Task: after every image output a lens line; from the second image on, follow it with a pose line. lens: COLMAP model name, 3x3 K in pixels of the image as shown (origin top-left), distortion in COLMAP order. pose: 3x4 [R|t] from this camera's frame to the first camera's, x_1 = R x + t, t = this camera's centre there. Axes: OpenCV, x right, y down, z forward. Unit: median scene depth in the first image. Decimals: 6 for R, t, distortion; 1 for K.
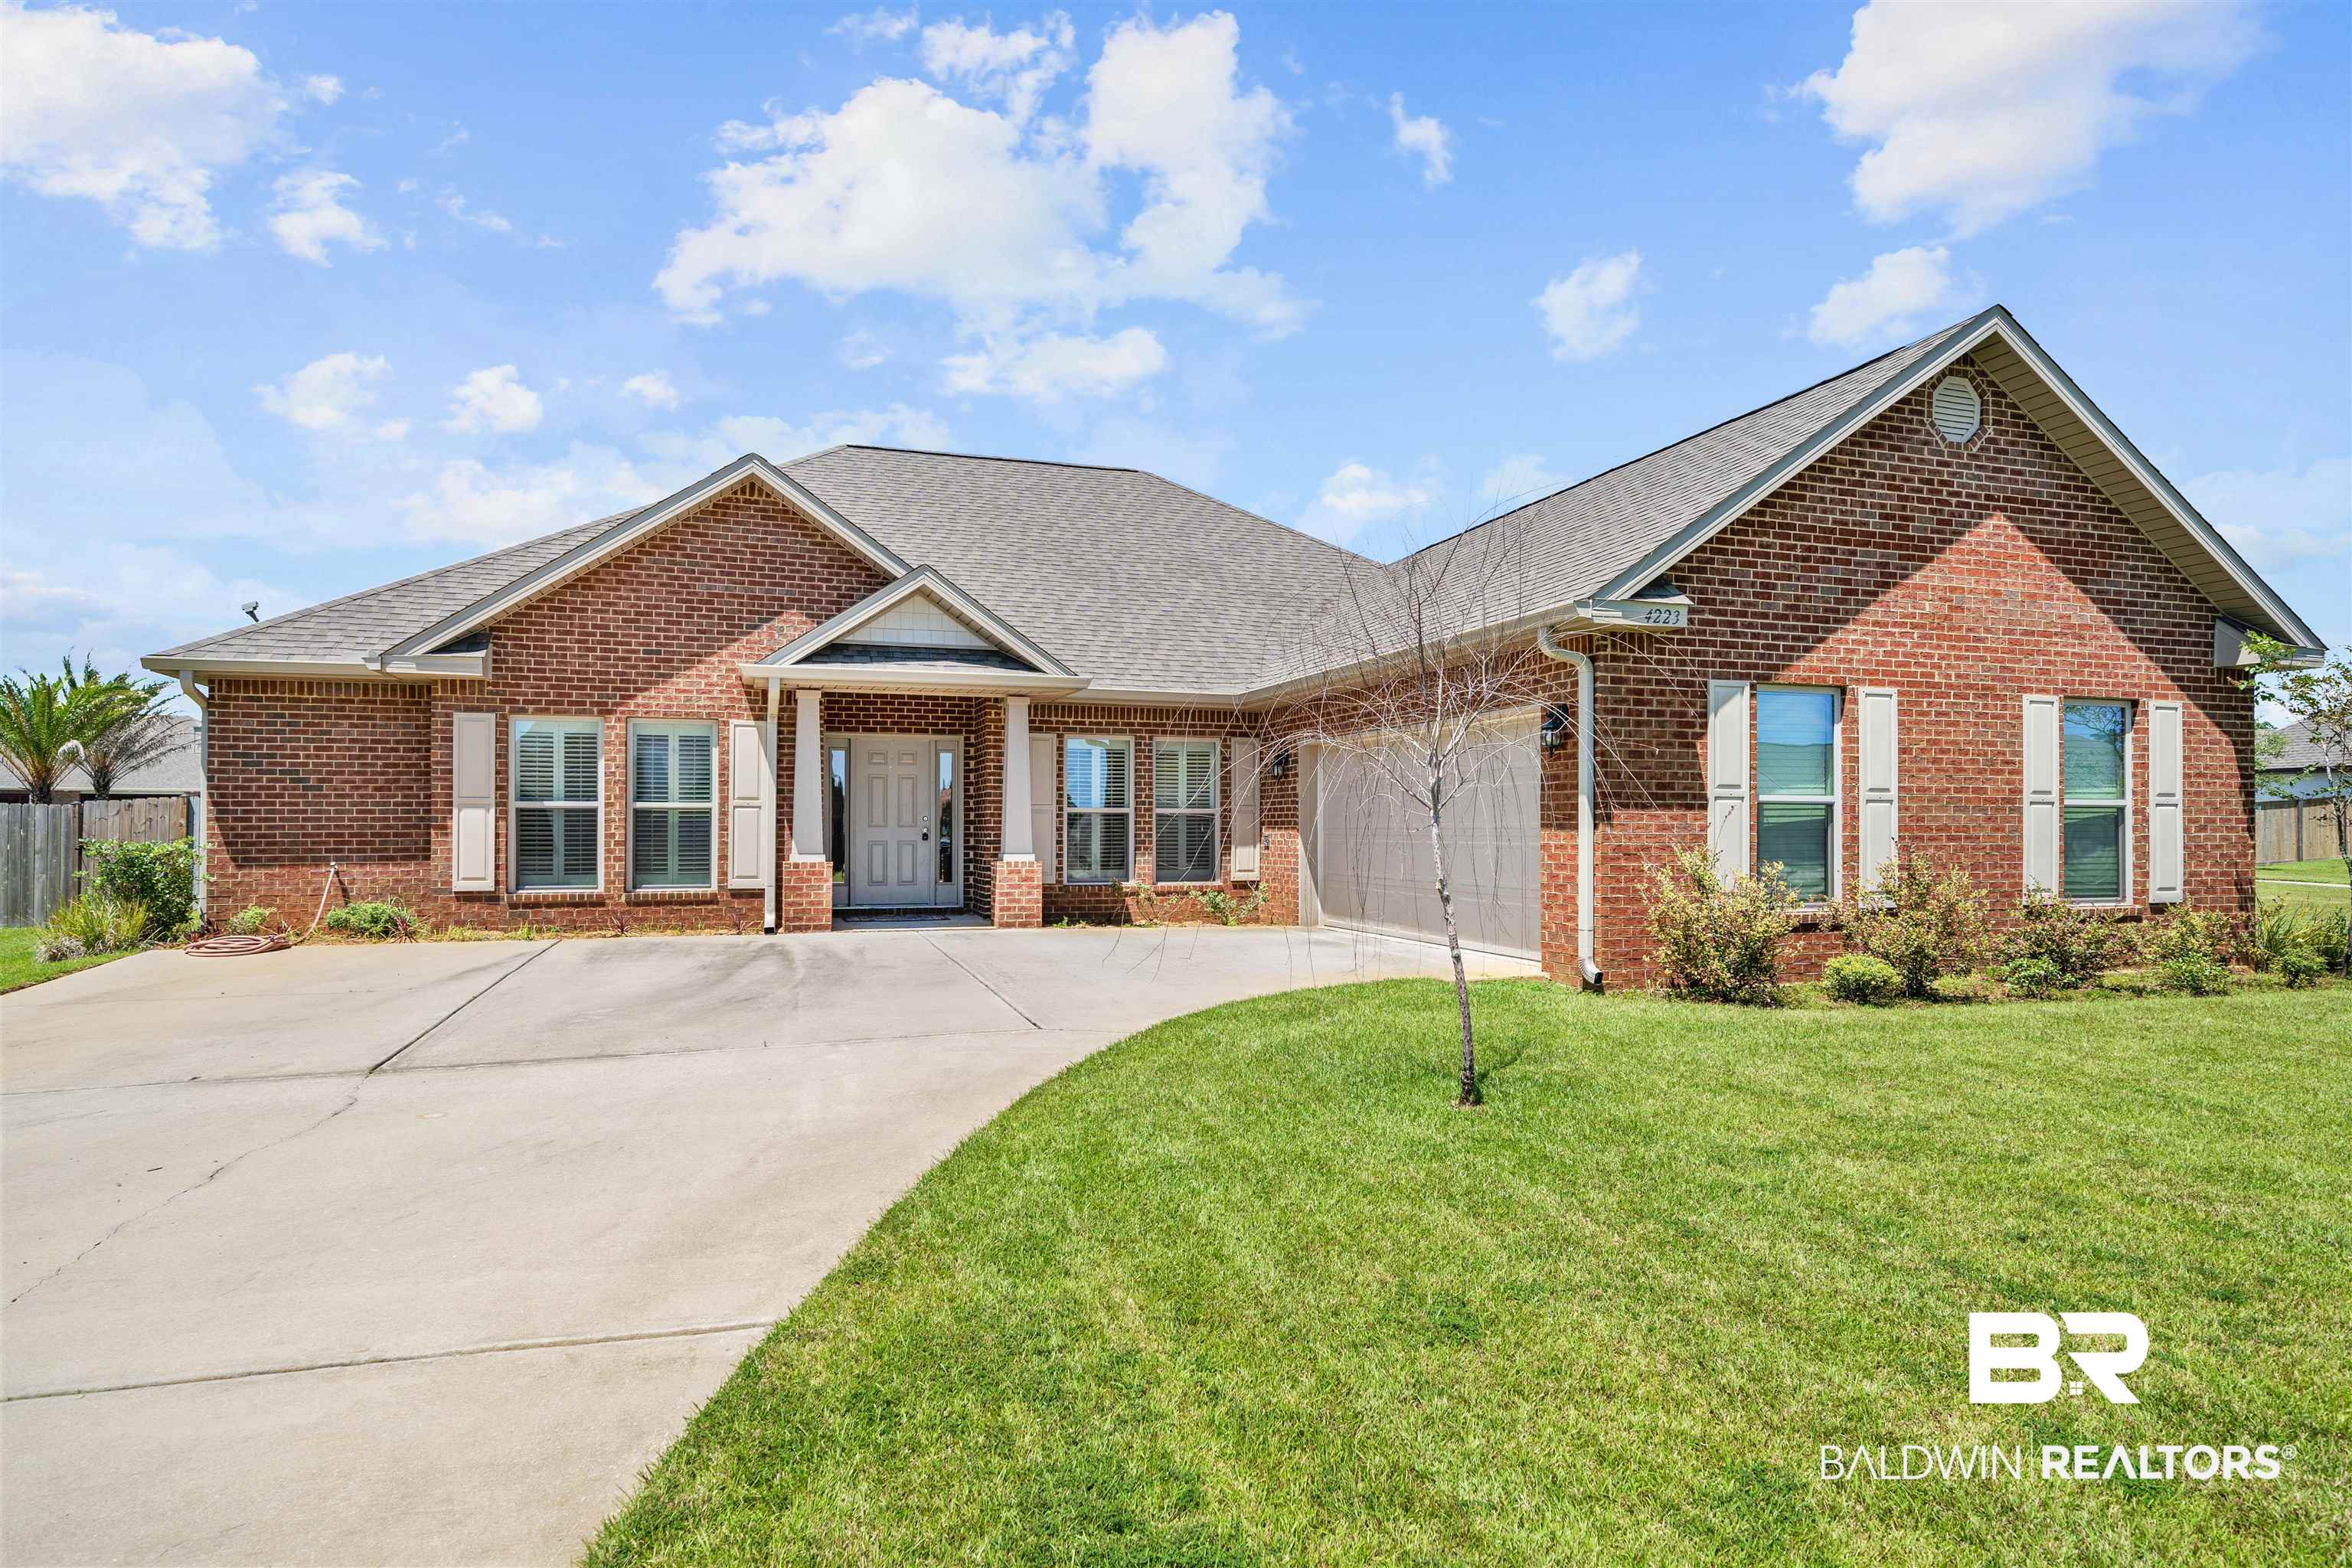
lens RADIAL K [[1041.5, 0, 1213.8], [0, 1041.5, 788.8], [0, 0, 1]] dist [0.004754, -0.000343]
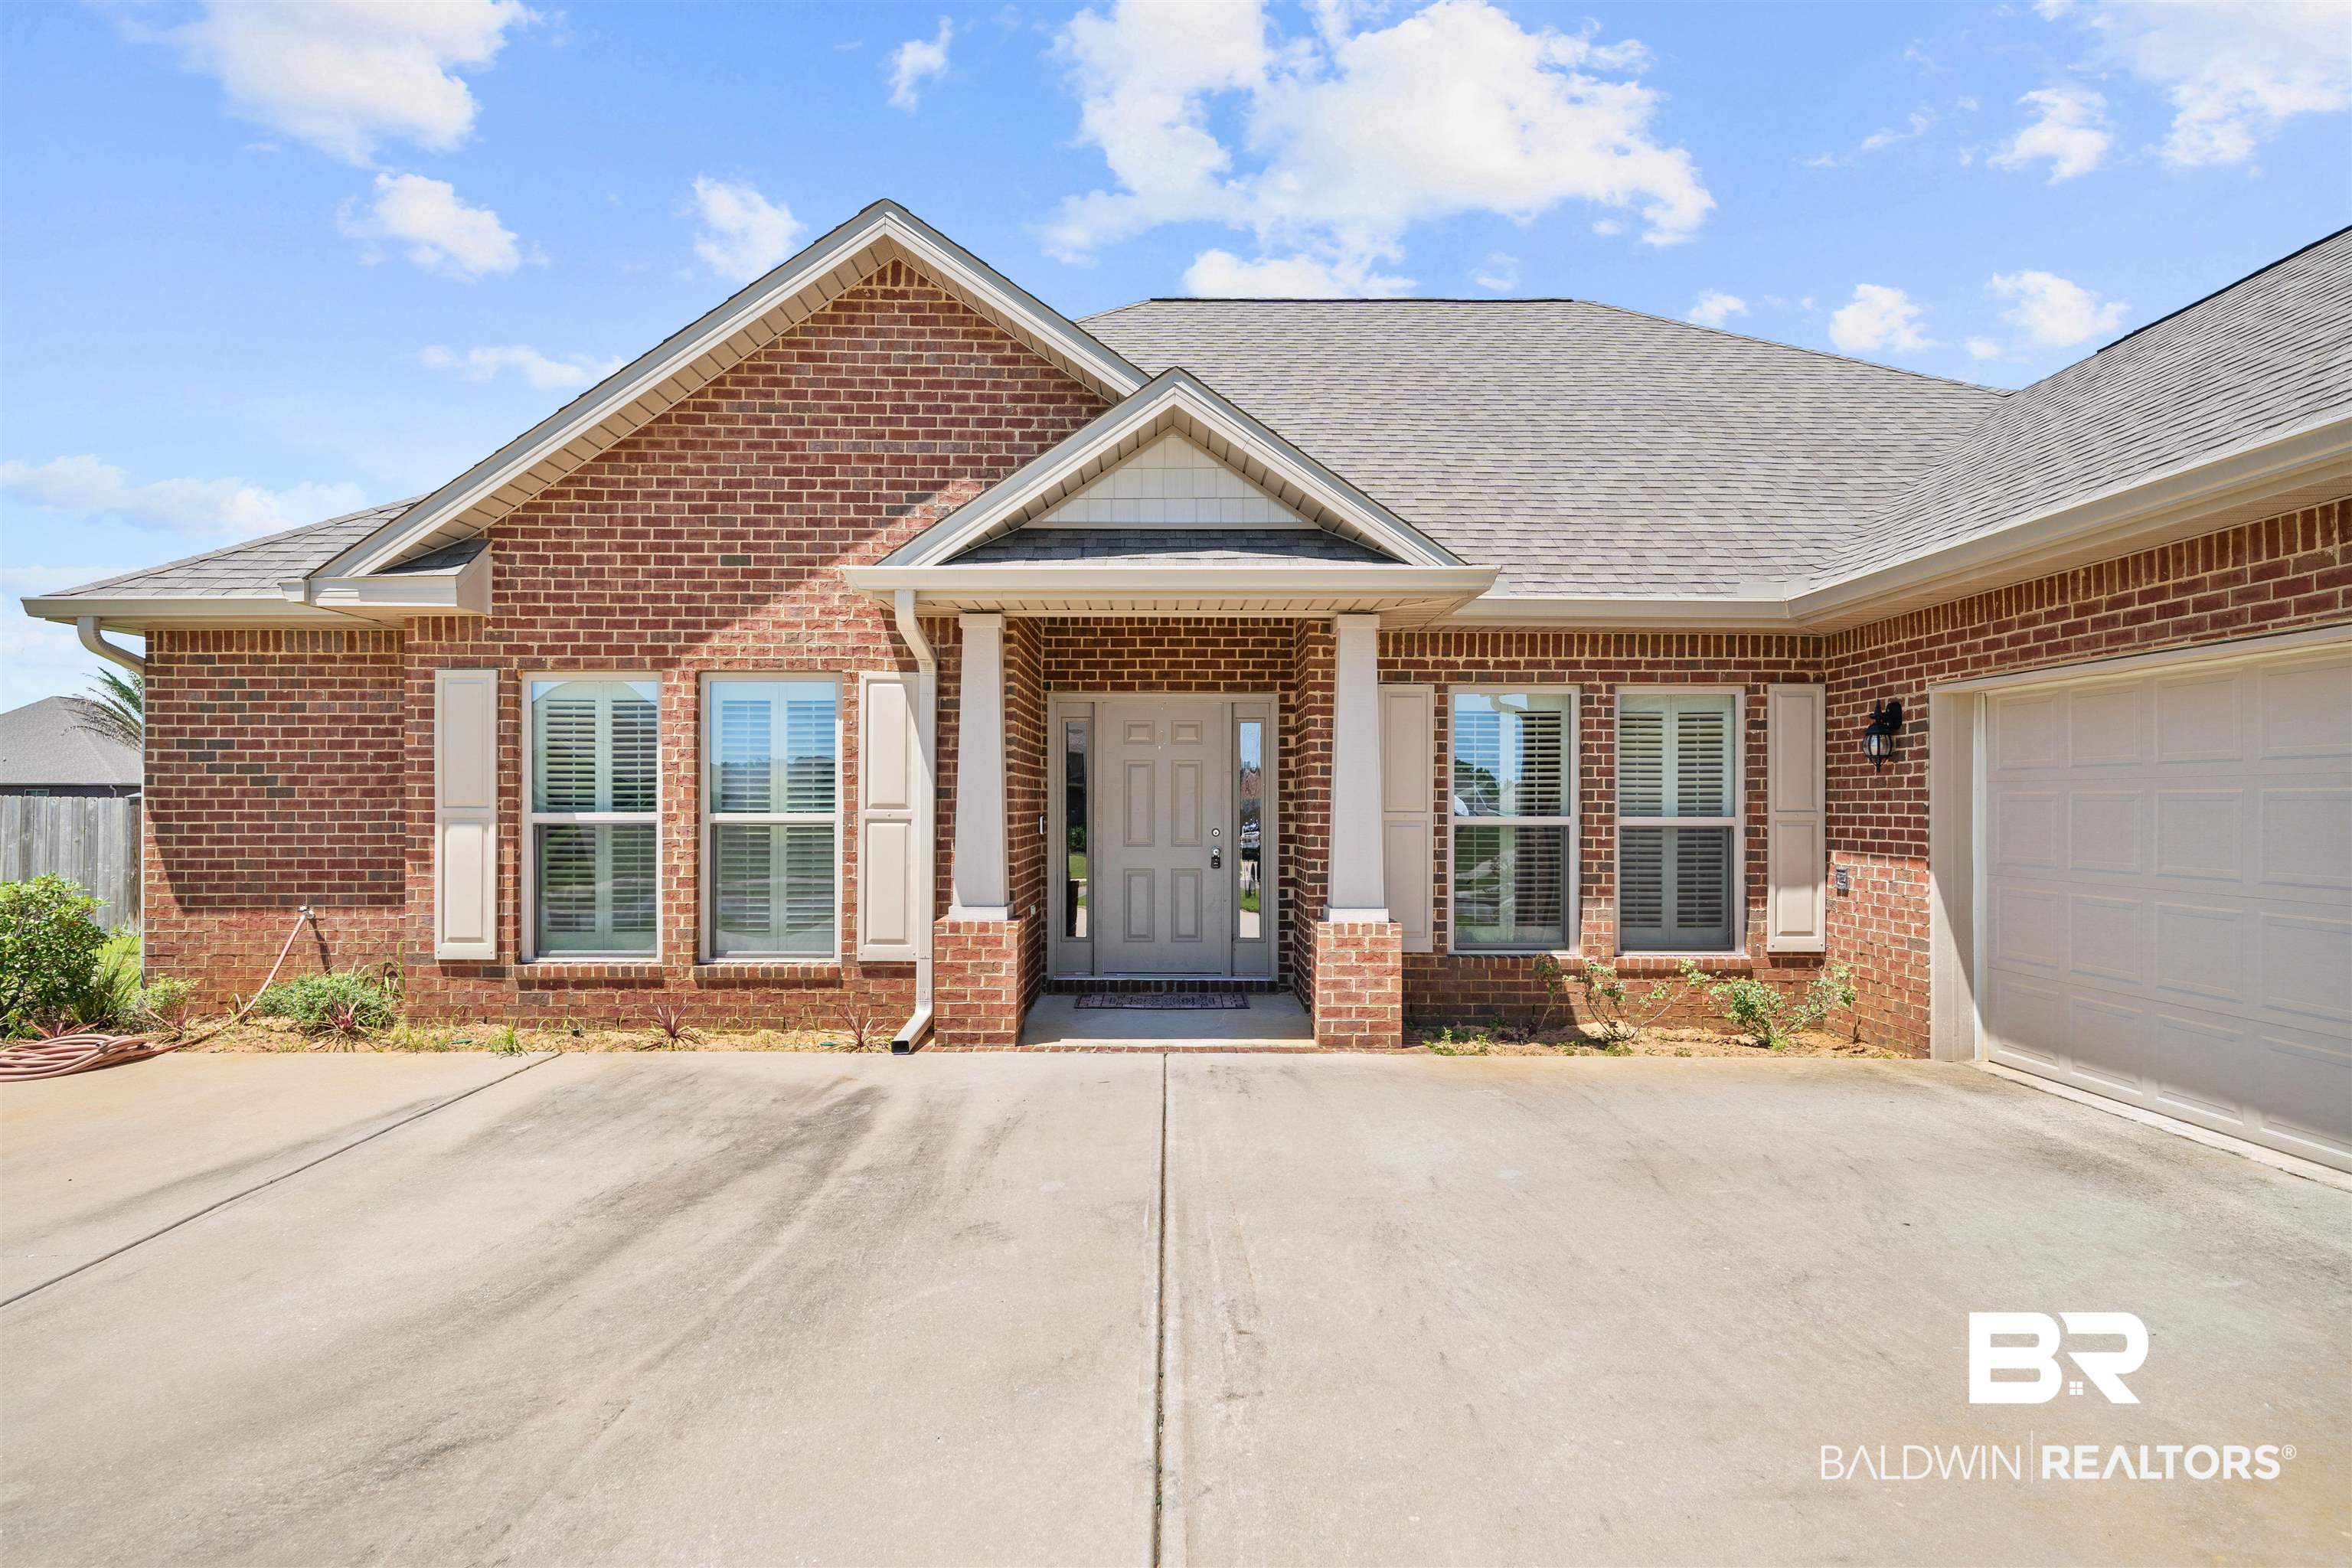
lens RADIAL K [[1041.5, 0, 1213.8], [0, 1041.5, 788.8], [0, 0, 1]] dist [0.004754, -0.000343]
pose [[0.925829, 0.002777, -0.377933, -0.060323], [0.006072, 0.999735, 0.022219, -0.012316], [0.377894, -0.022866, 0.925566, 0.535896]]
